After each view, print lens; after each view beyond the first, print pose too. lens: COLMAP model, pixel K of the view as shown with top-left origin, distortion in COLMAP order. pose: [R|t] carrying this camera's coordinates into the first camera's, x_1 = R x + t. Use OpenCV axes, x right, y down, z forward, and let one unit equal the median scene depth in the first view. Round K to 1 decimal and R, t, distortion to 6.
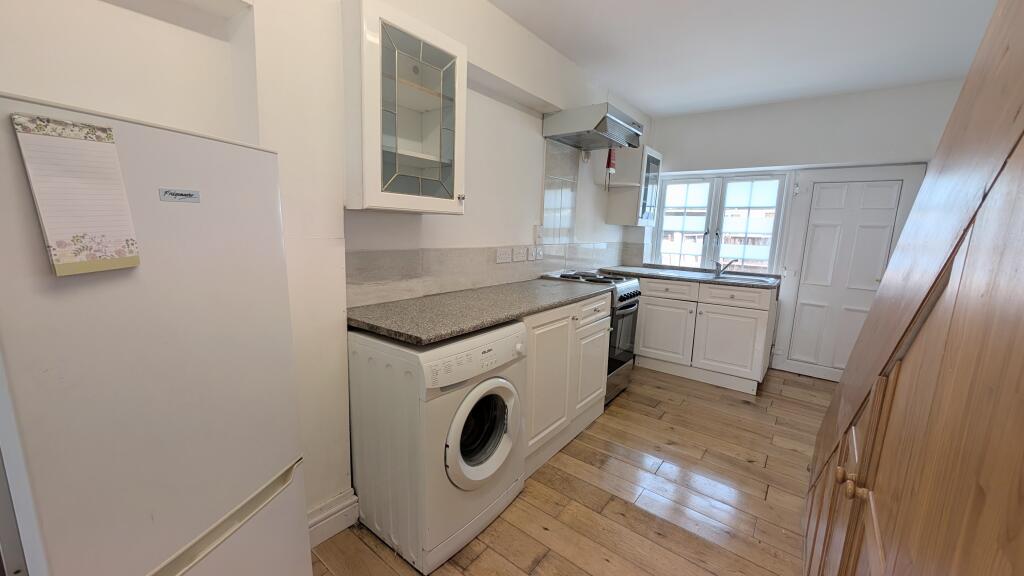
lens RADIAL K [[386.4, 0, 511.3], [0, 386.4, 291.1], [0, 0, 1]] dist [0.002787, 0.000120]
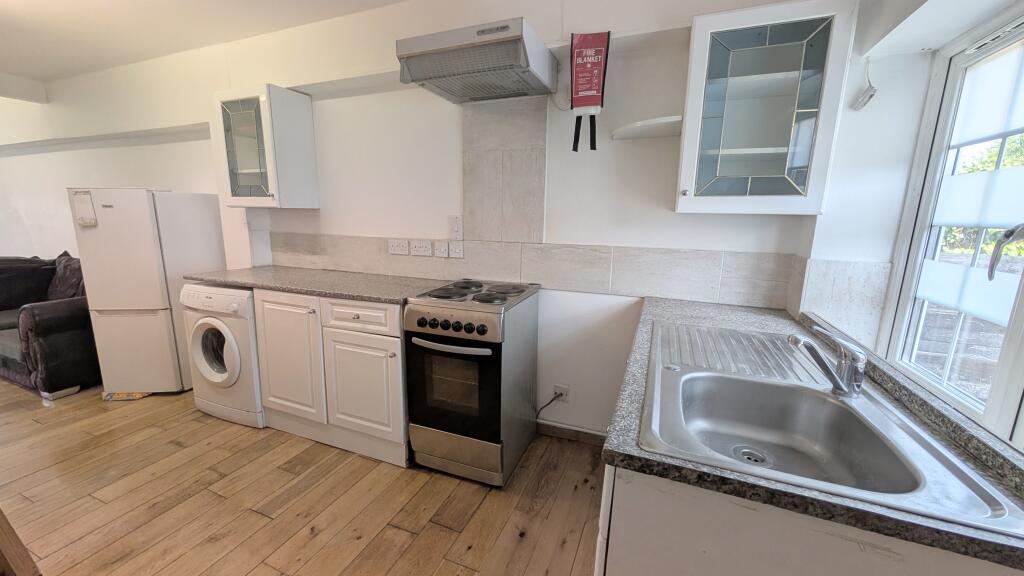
lens RADIAL K [[386.4, 0, 508.8], [0, 386.4, 290.1], [0, 0, 1]] dist [0.002787, 0.000120]
pose [[0.267954, 0.153846, -0.951069, 1.027042], [-0.166373, 0.979726, 0.111608, -0.144026], [0.948958, 0.128326, 0.288118, 1.017998]]
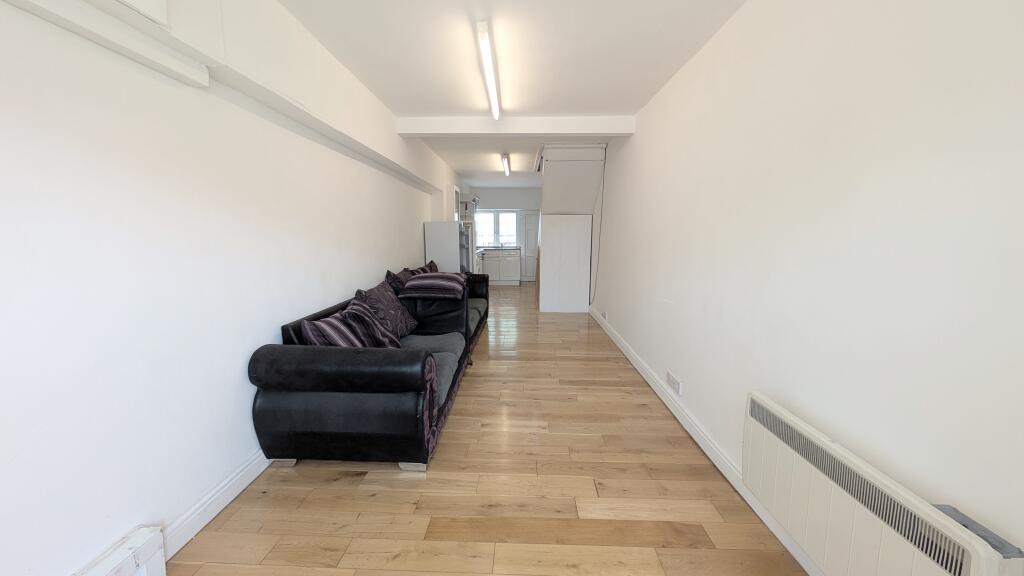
lens RADIAL K [[386.4, 0, 509.5], [0, 386.4, 285.7], [0, 0, 1]] dist [0.002787, 0.000120]
pose [[0.800937, -0.117092, 0.587188, -1.362653], [0.126640, 0.991634, 0.025003, 0.210884], [-0.585203, 0.054336, 0.809064, -1.576195]]
